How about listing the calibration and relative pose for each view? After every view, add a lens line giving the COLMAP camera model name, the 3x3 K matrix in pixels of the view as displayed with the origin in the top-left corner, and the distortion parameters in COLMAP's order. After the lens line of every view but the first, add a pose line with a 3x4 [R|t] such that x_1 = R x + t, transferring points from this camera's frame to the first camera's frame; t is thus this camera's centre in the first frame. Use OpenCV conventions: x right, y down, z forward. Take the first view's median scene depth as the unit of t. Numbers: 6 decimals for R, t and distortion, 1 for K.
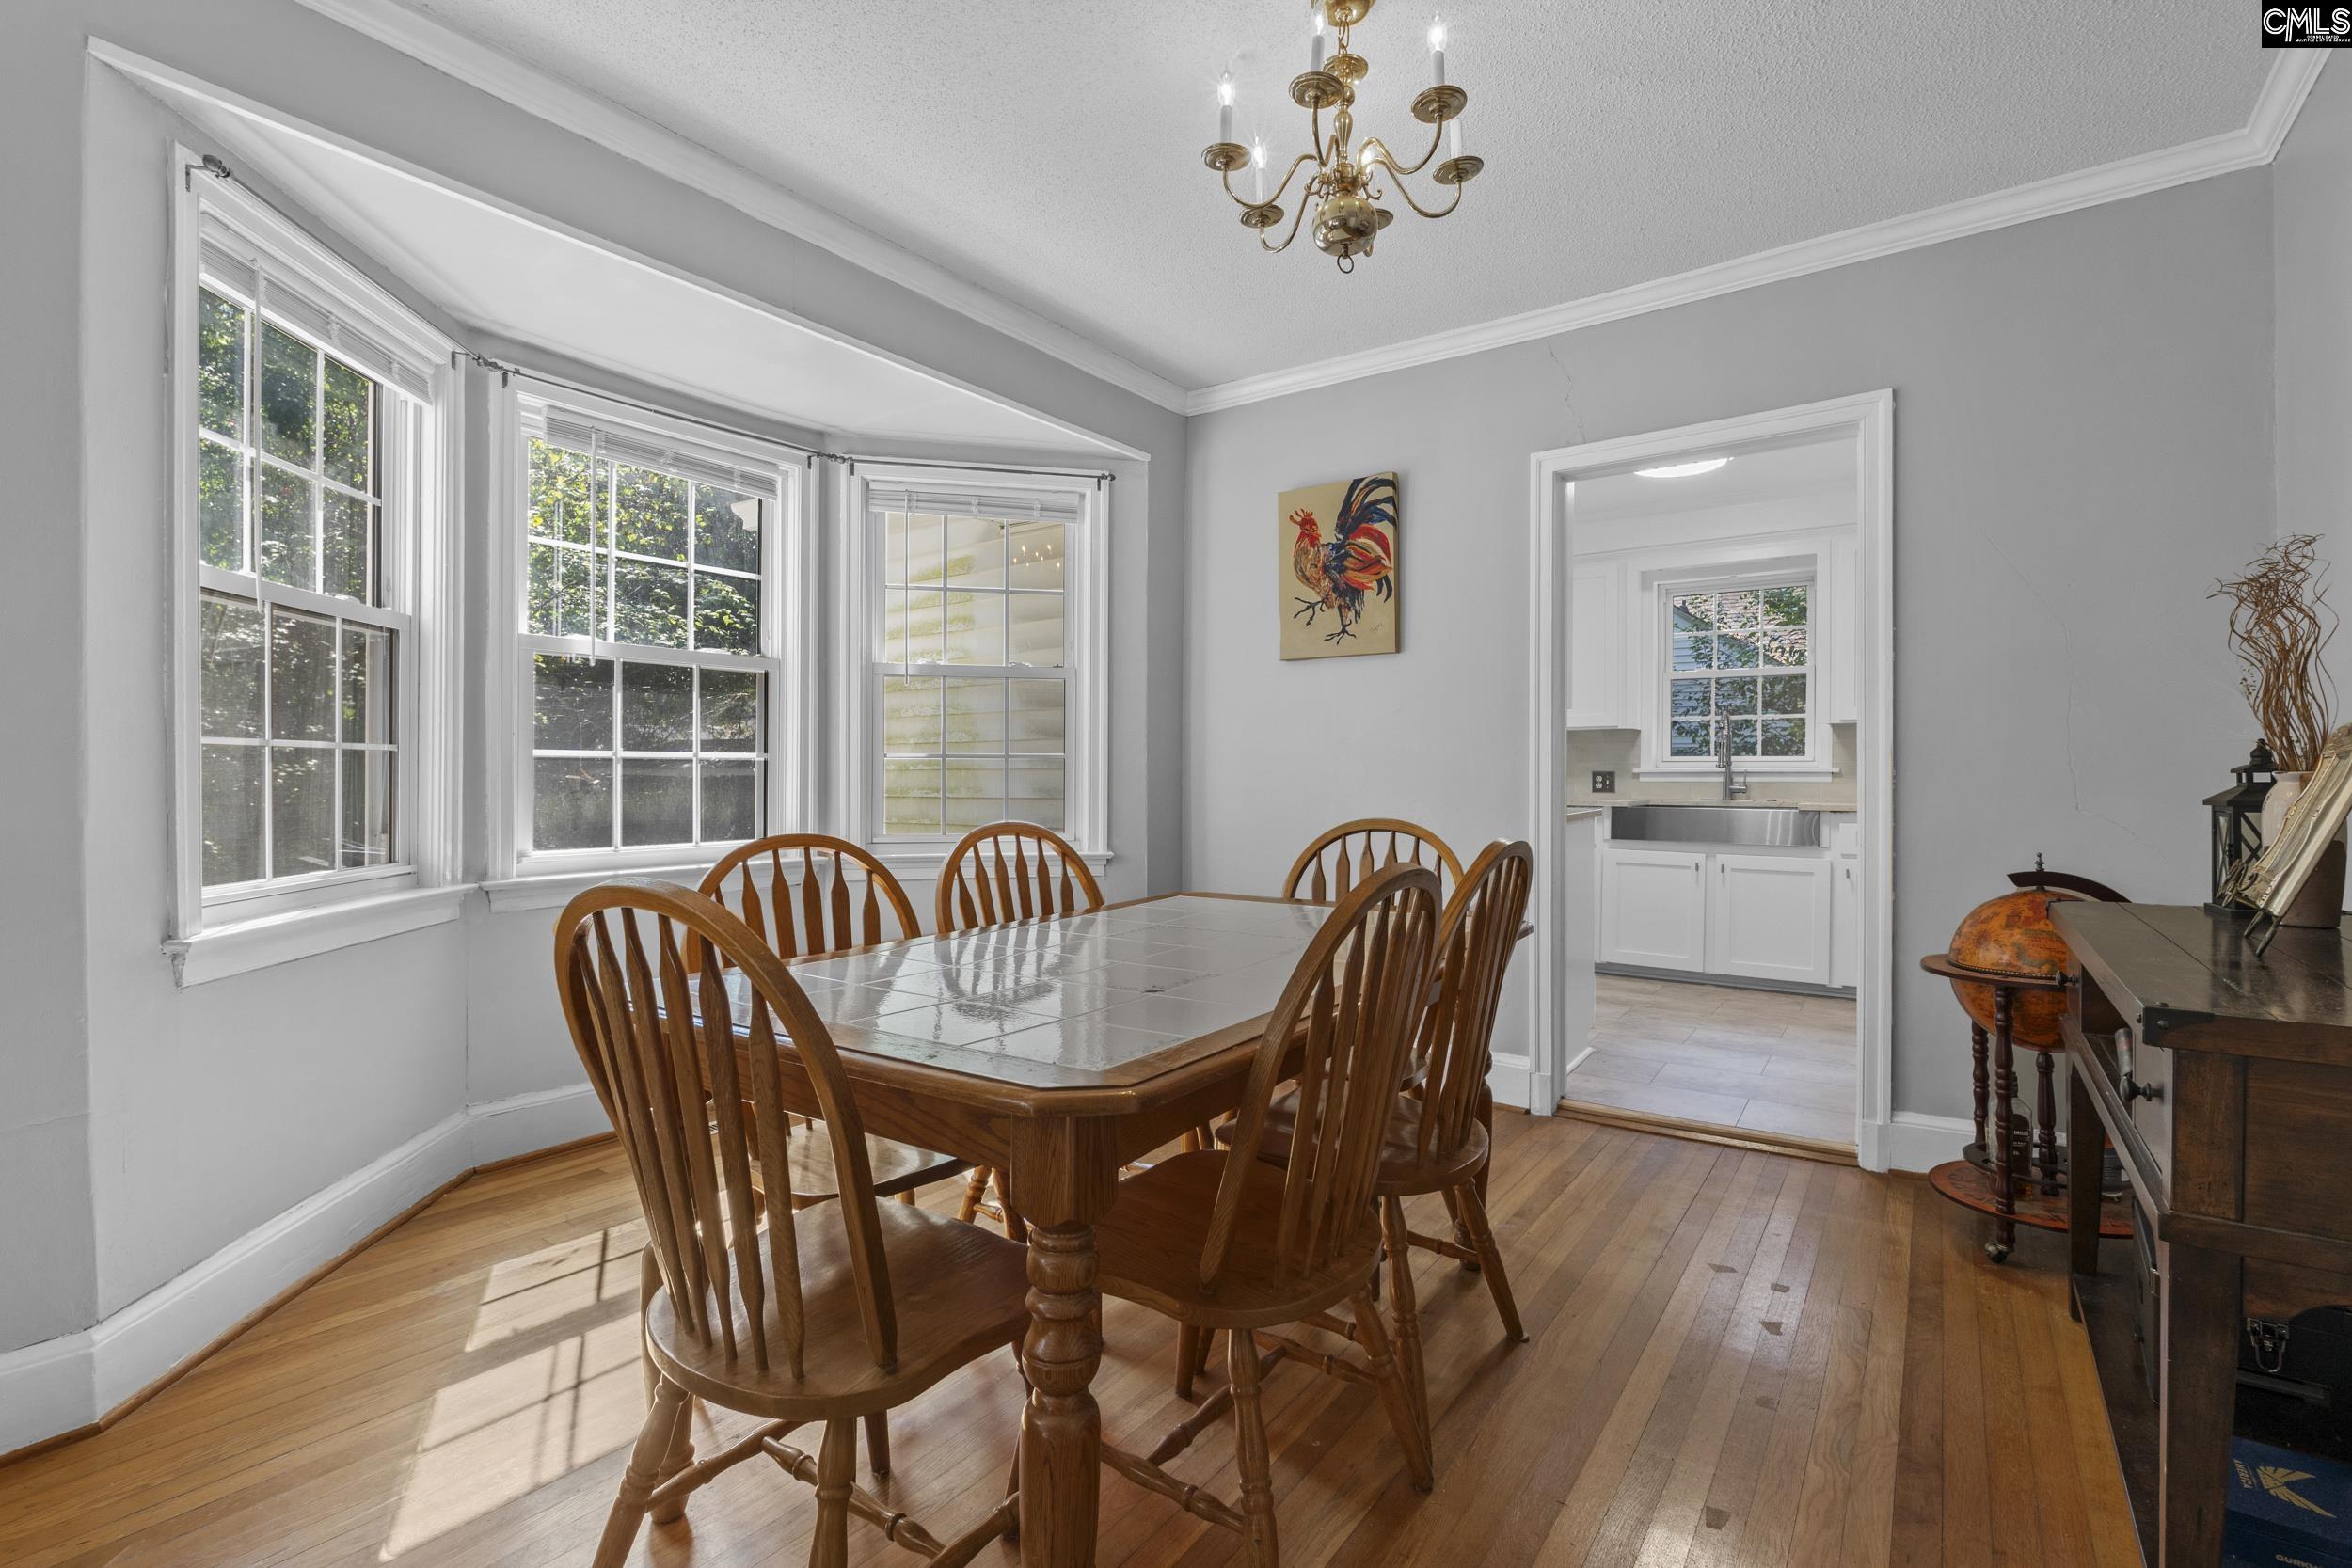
lens RADIAL K [[1076.5, 0, 1173.5], [0, 1076.5, 773.5], [0, 0, 1]] dist [-0.007386, -0.000197]
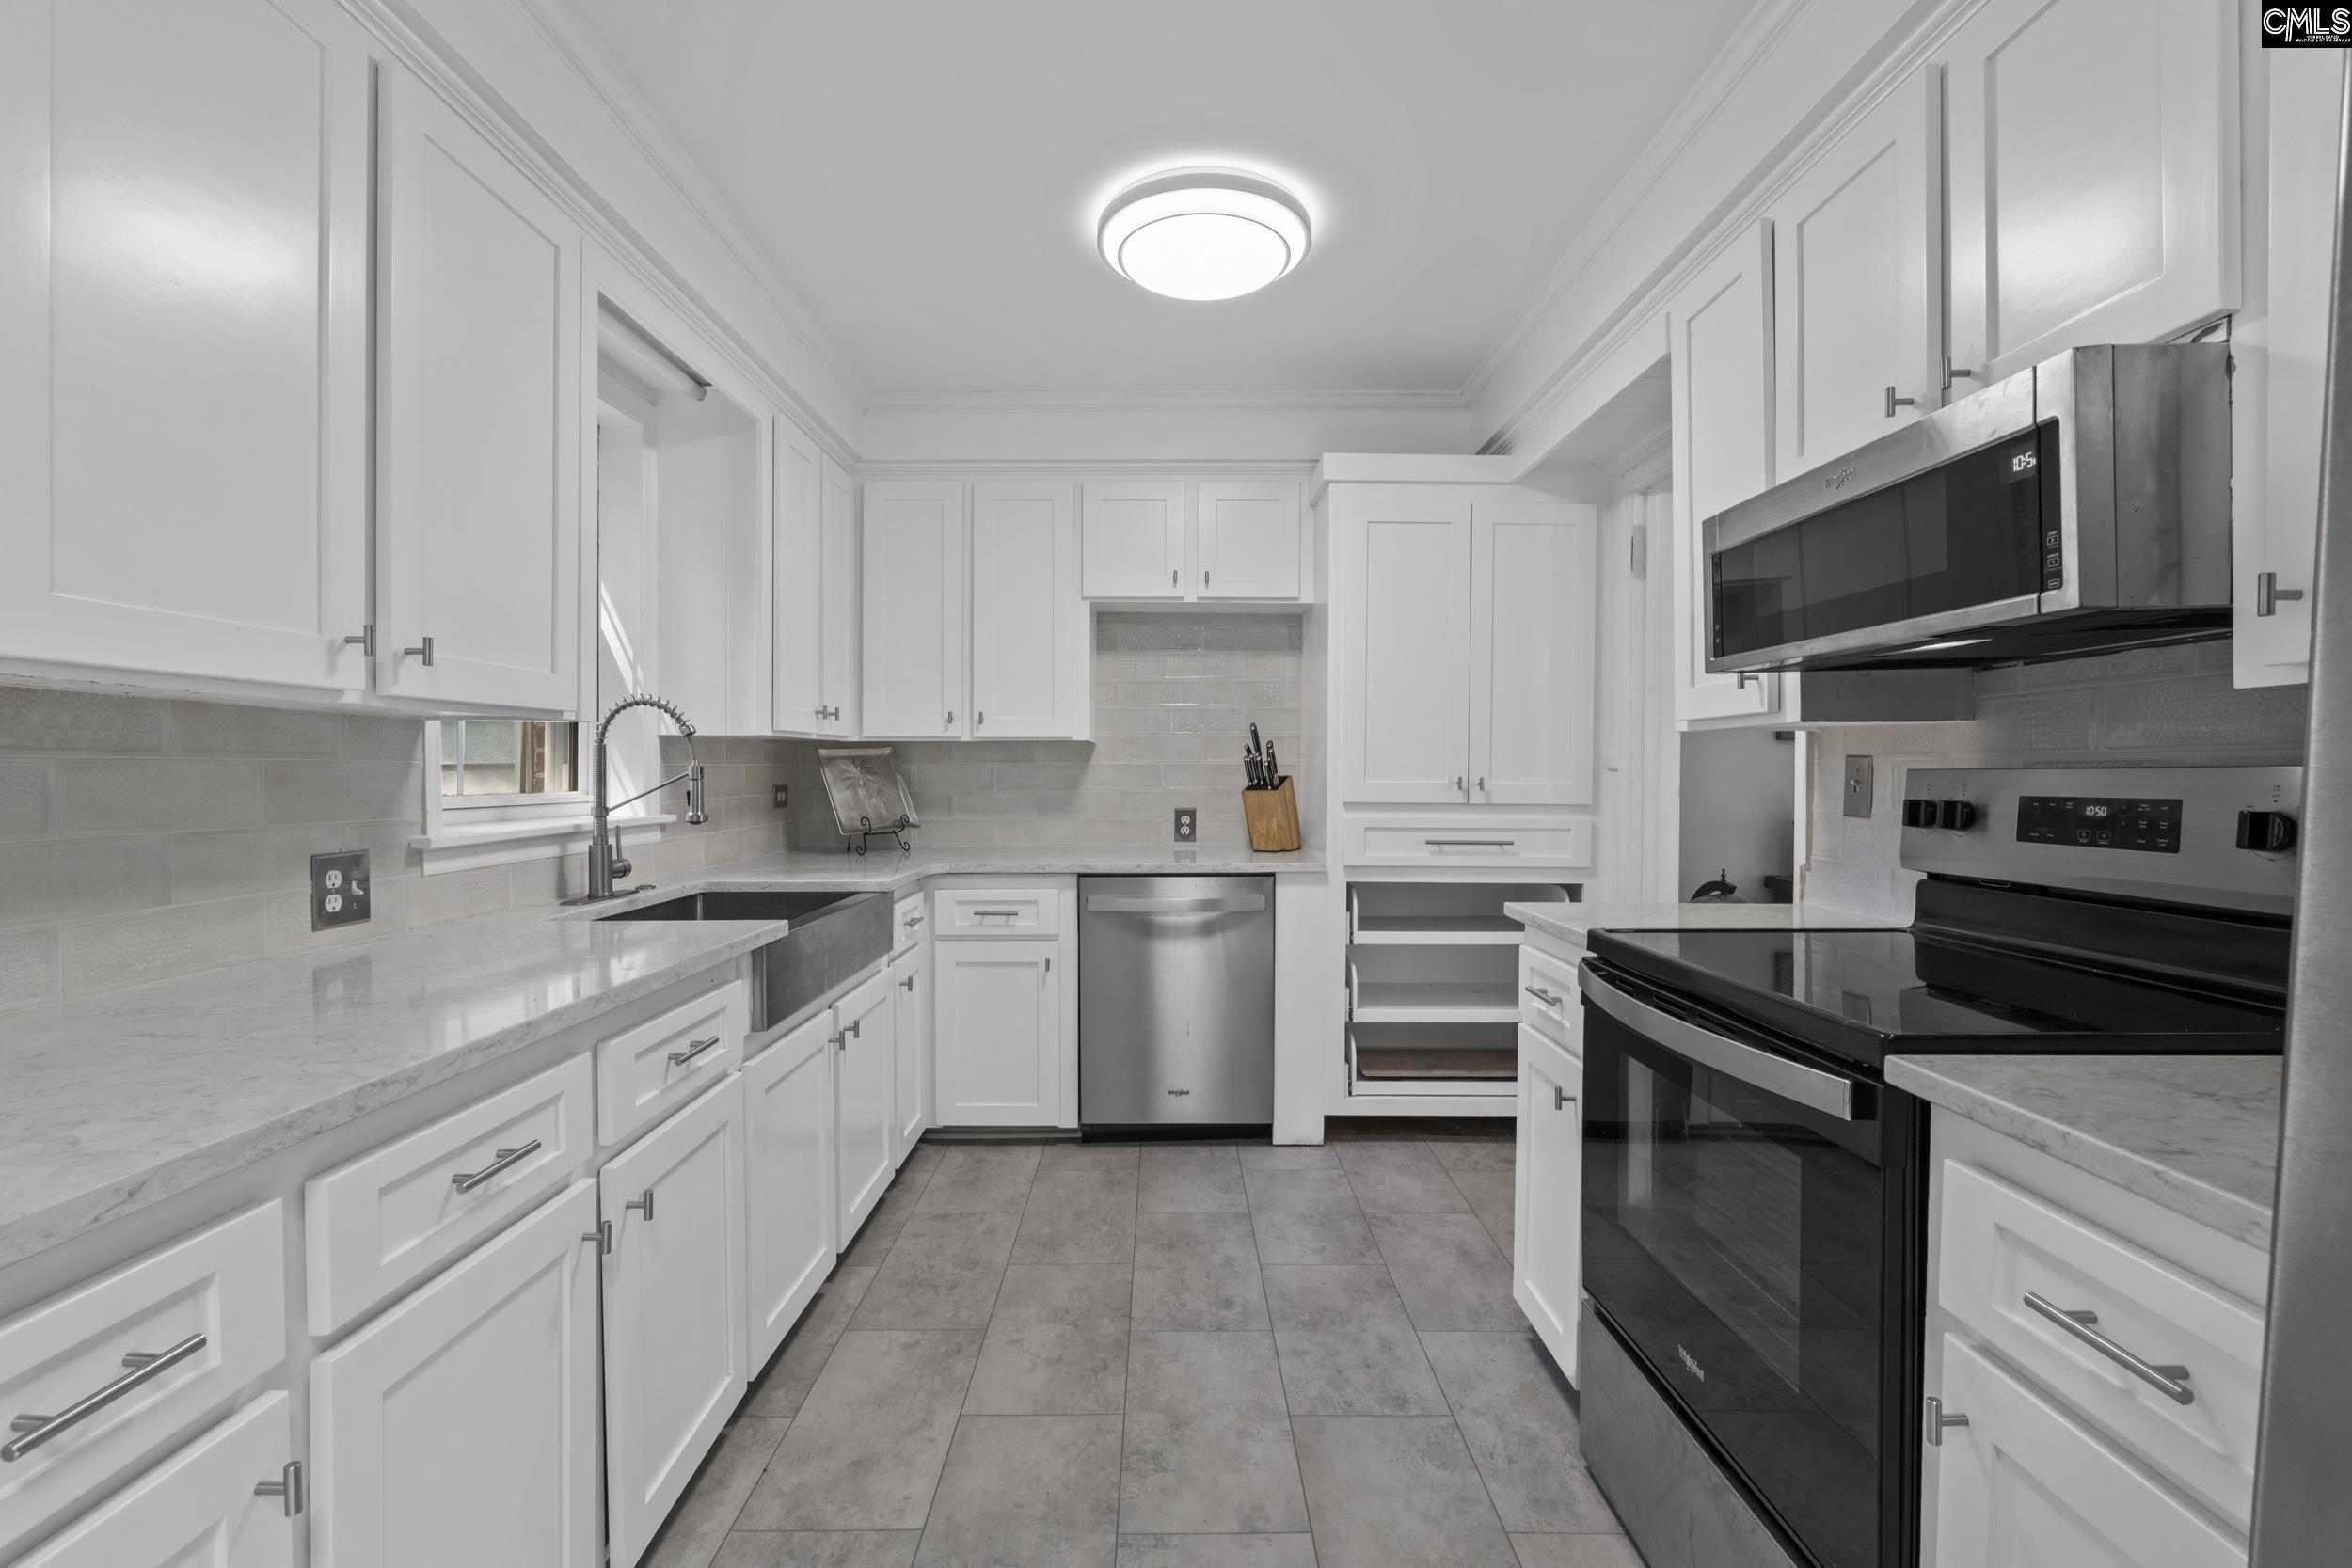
lens RADIAL K [[1076.5, 0, 1151.6], [0, 1076.5, 774.2], [0, 0, 1]] dist [-0.007386, -0.000197]
pose [[-0.574403, -0.007479, 0.818539, 0.033508], [-0.001281, 0.999965, 0.008238, -0.027899], [-0.818572, 0.003683, -0.574392, 1.050995]]
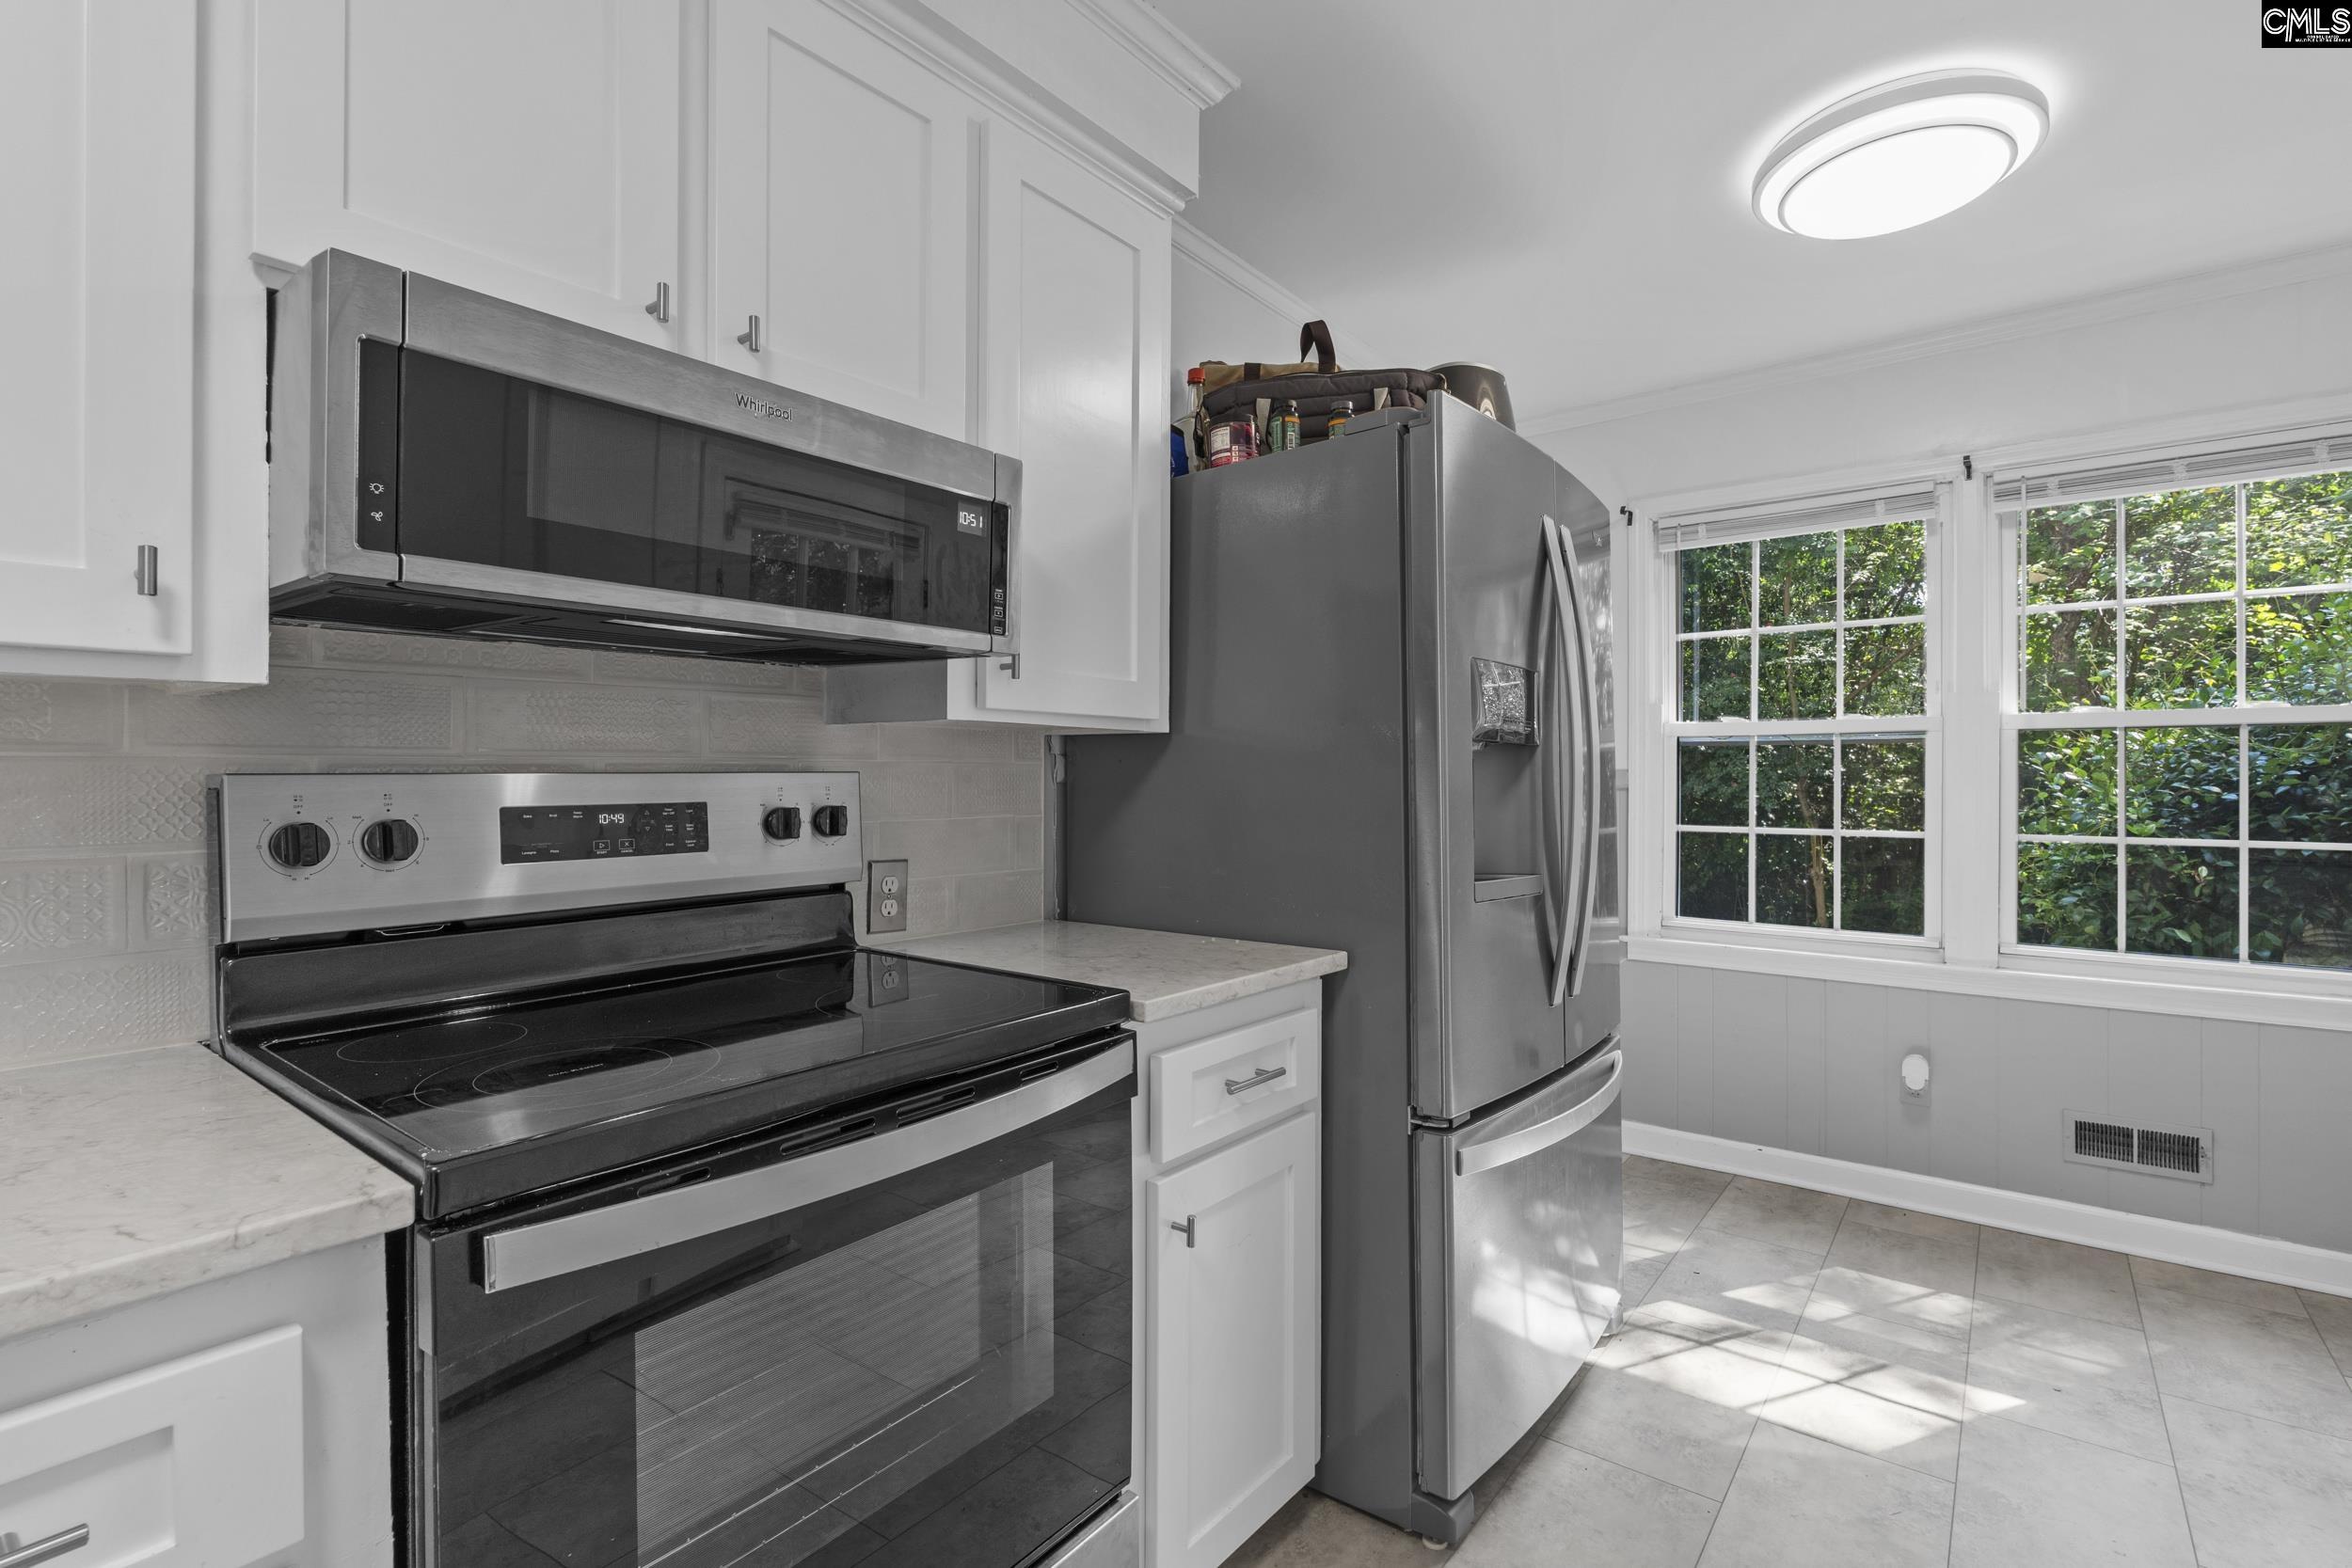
lens RADIAL K [[1076.5, 0, 1174.5], [0, 1076.5, 781.7], [0, 0, 1]] dist [-0.007386, -0.000197]
pose [[-0.050035, -0.000216, -0.998747, 0.341255], [-0.003943, 0.999992, -0.000019, -0.026171], [0.998740, 0.003937, -0.050035, 0.862286]]
